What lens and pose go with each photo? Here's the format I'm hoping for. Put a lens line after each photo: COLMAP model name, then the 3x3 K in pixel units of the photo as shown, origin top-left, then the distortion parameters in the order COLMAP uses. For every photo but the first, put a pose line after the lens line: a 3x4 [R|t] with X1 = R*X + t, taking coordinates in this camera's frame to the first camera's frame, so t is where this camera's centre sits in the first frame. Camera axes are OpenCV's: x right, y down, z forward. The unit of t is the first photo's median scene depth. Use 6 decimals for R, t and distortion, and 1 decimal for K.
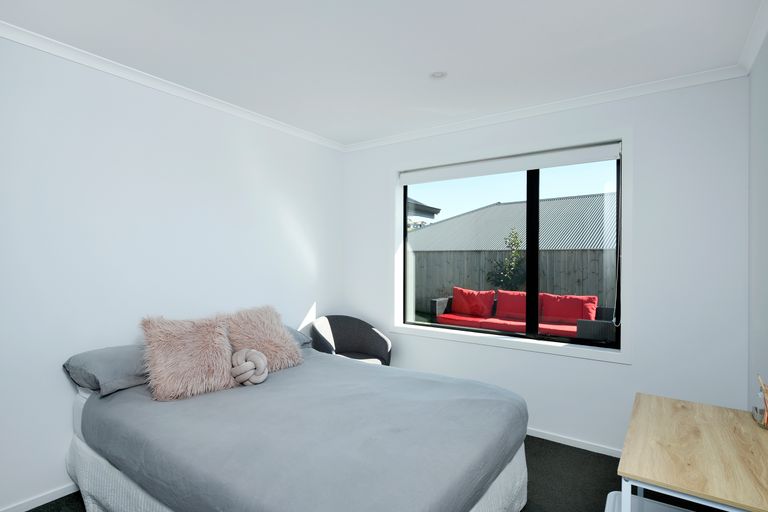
lens RADIAL K [[395.4, 0, 383.9], [0, 395.4, 257.9], [0, 0, 1]] dist [-0.000894, -0.000034]
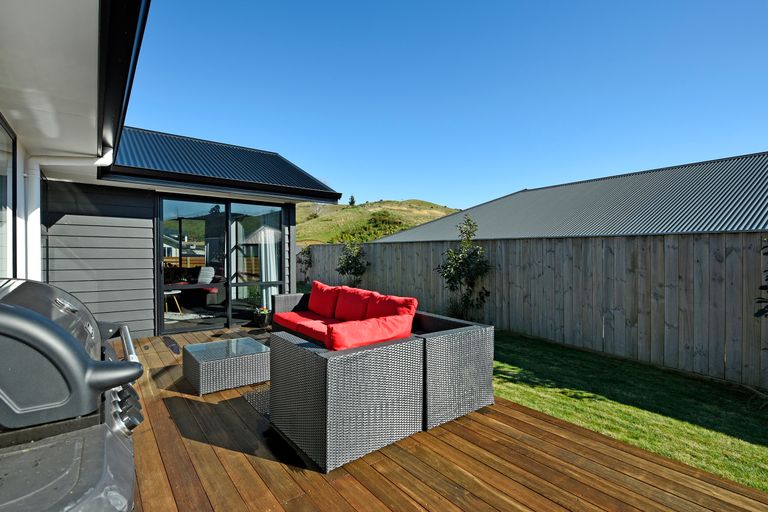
lens RADIAL K [[361.3, 0, 383.4], [0, 361.3, 253.4], [0, 0, 1]] dist [-0.000684, 0.000473]
pose [[0.957862, 0.001604, -0.287225, 0.409140], [-0.000392, 0.999991, 0.004277, 0.007522], [0.287230, -0.003984, 0.957853, 0.215599]]
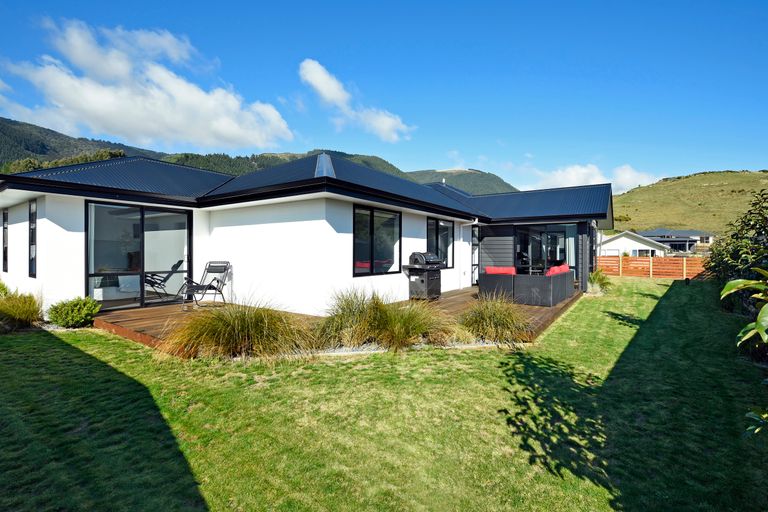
lens RADIAL K [[361.3, 0, 383.0], [0, 361.3, 254.4], [0, 0, 1]] dist [-0.000684, 0.000473]
pose [[0.004351, 0.001482, -0.999989, 1.087521], [0.002562, 0.999996, 0.001493, 0.017734], [0.999987, -0.002568, 0.004347, 0.171858]]
